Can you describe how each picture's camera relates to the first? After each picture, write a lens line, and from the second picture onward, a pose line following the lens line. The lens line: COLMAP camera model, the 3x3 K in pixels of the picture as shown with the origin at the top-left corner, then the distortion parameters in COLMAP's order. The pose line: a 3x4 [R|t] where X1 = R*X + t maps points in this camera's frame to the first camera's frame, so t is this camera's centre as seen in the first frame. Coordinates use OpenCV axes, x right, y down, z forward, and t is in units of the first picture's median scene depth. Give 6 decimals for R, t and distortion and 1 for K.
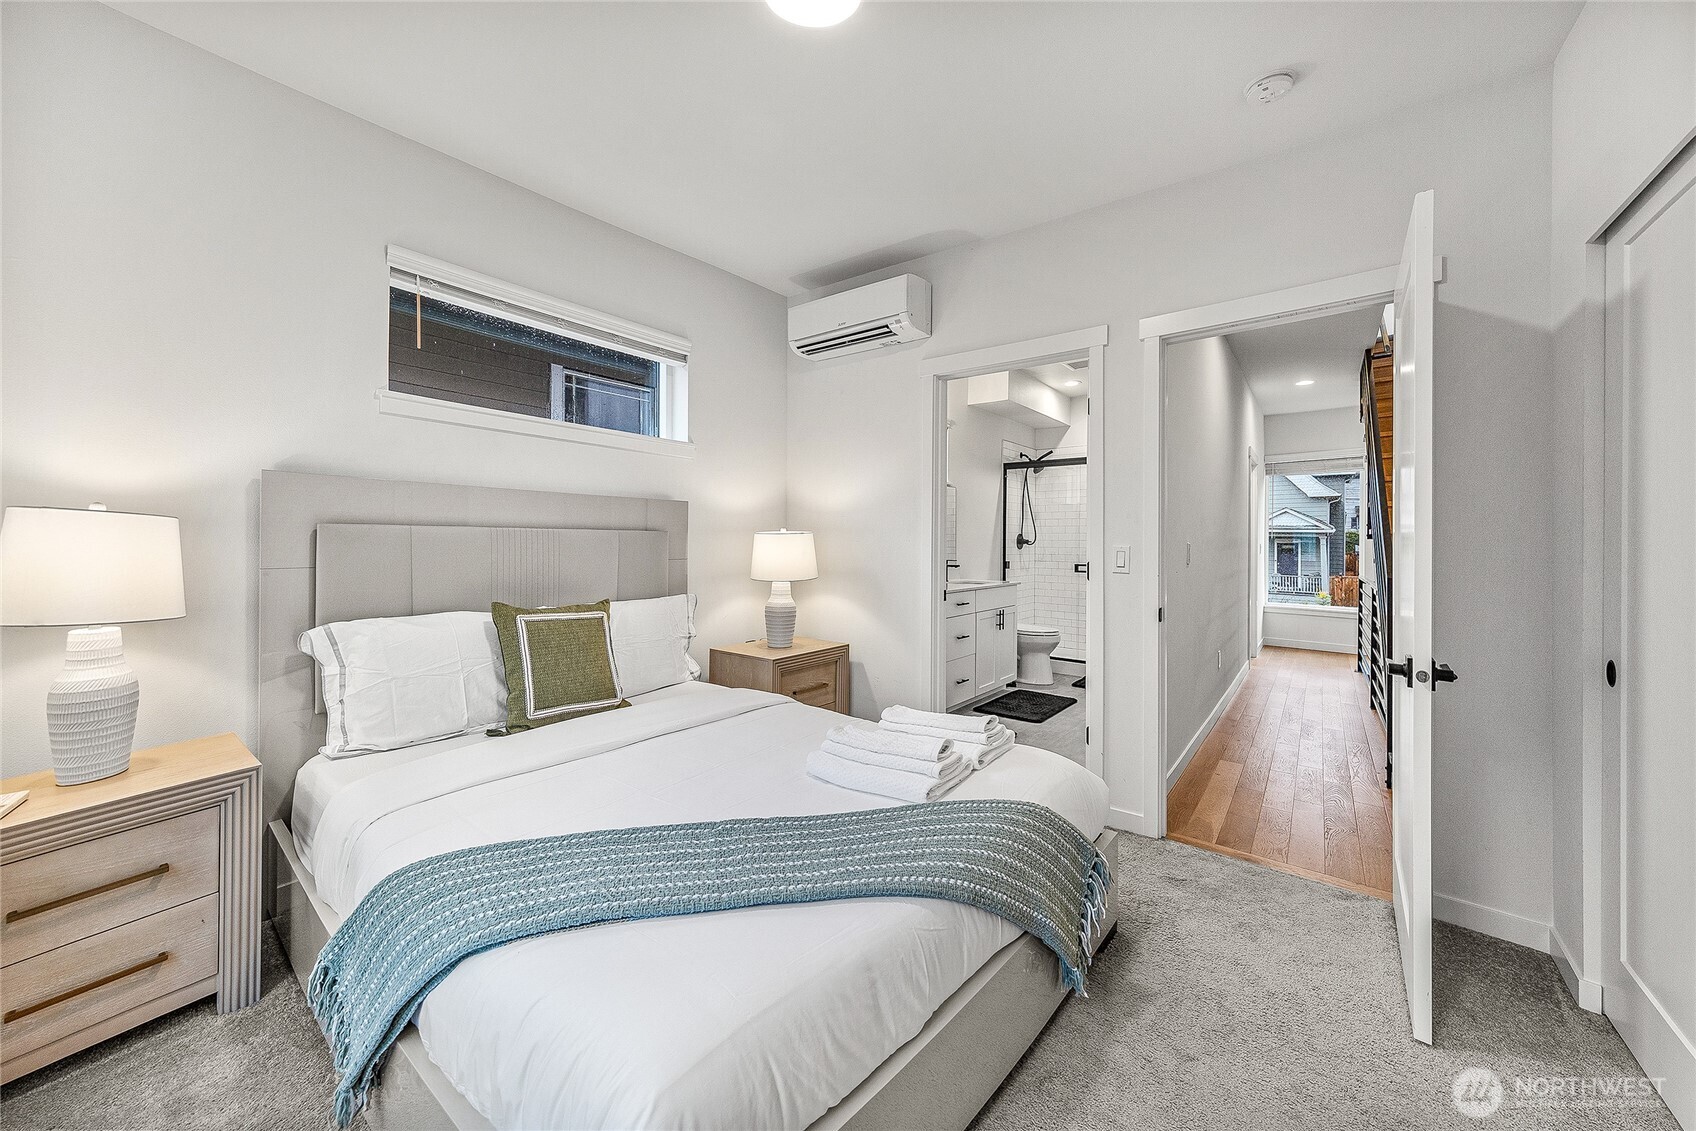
lens RADIAL K [[626.7, 0, 840.1], [0, 626.7, 549.7], [0, 0, 1]] dist [-0.023698, -0.000012]
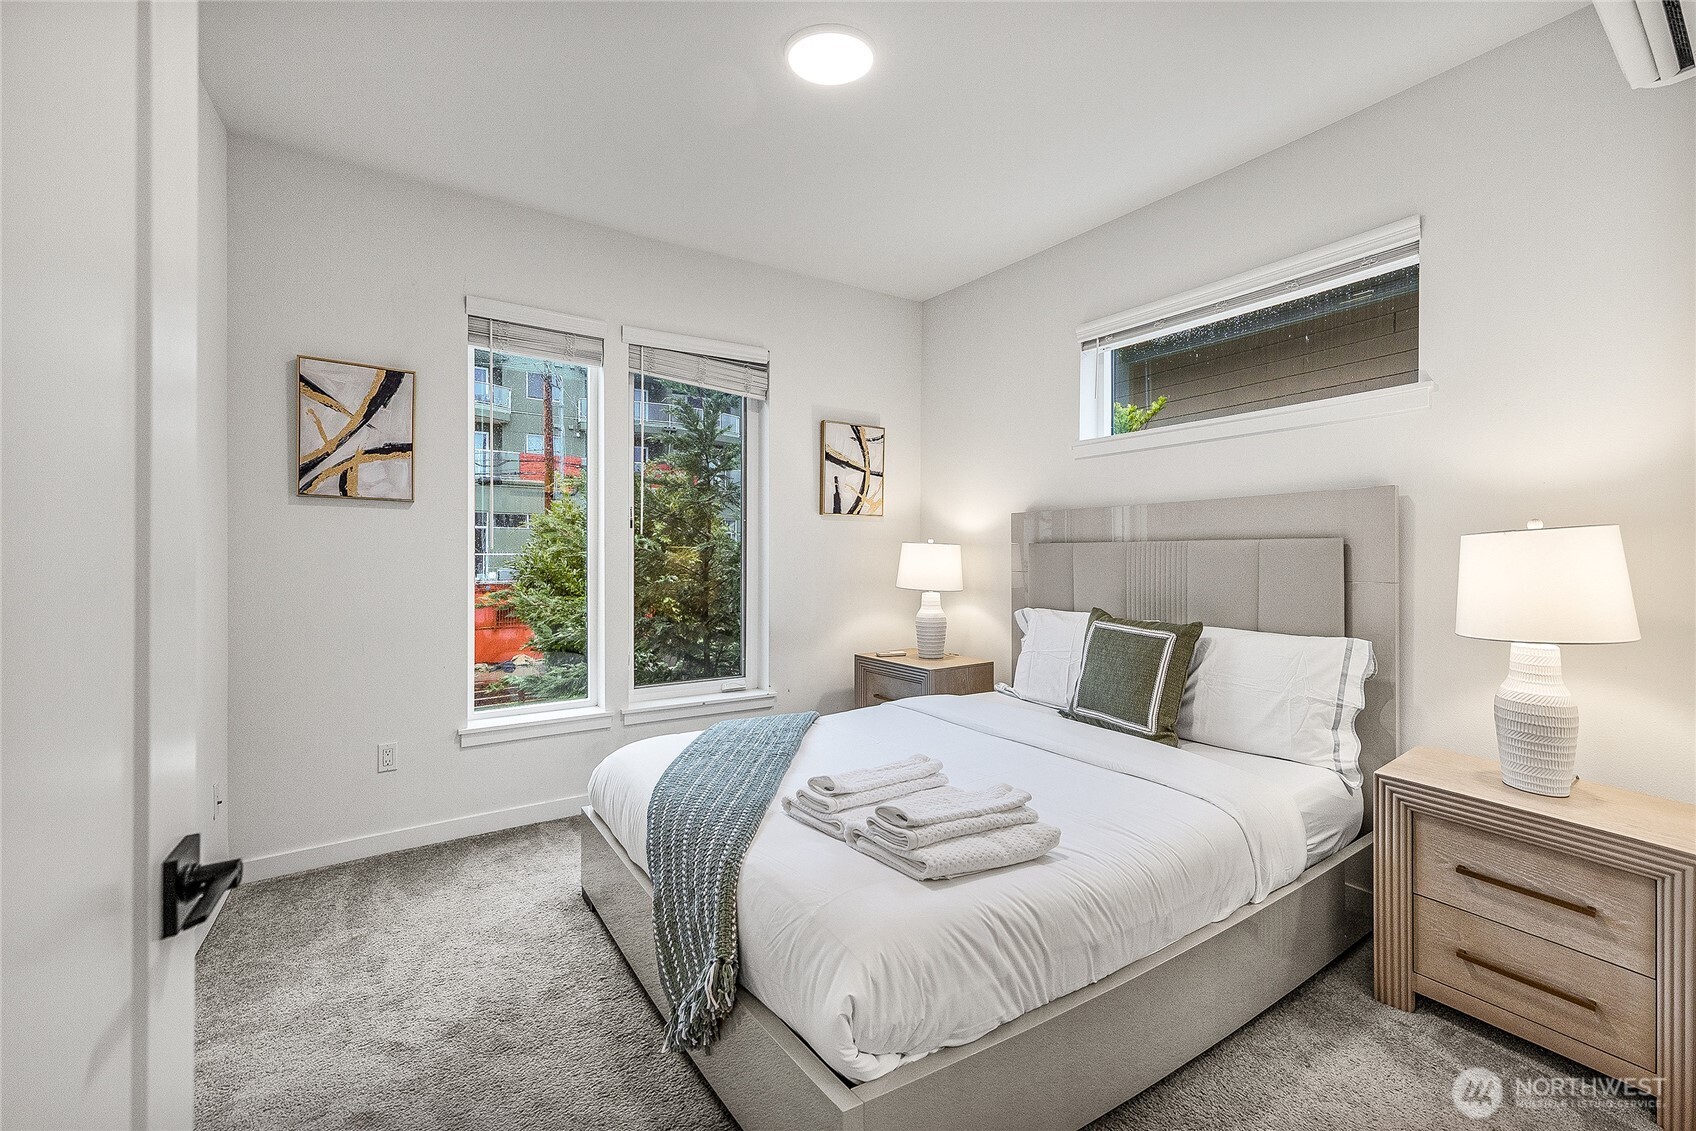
lens RADIAL K [[696.6, 0, 848.4], [0, 696.6, 558.0], [0, 0, 1]] dist [0.000886, 0.000052]
pose [[-0.346002, 0.001849, -0.938232, 0.706082], [-0.017430, 0.999813, 0.008398, -0.006864], [0.938072, 0.019259, -0.345905, 0.903074]]
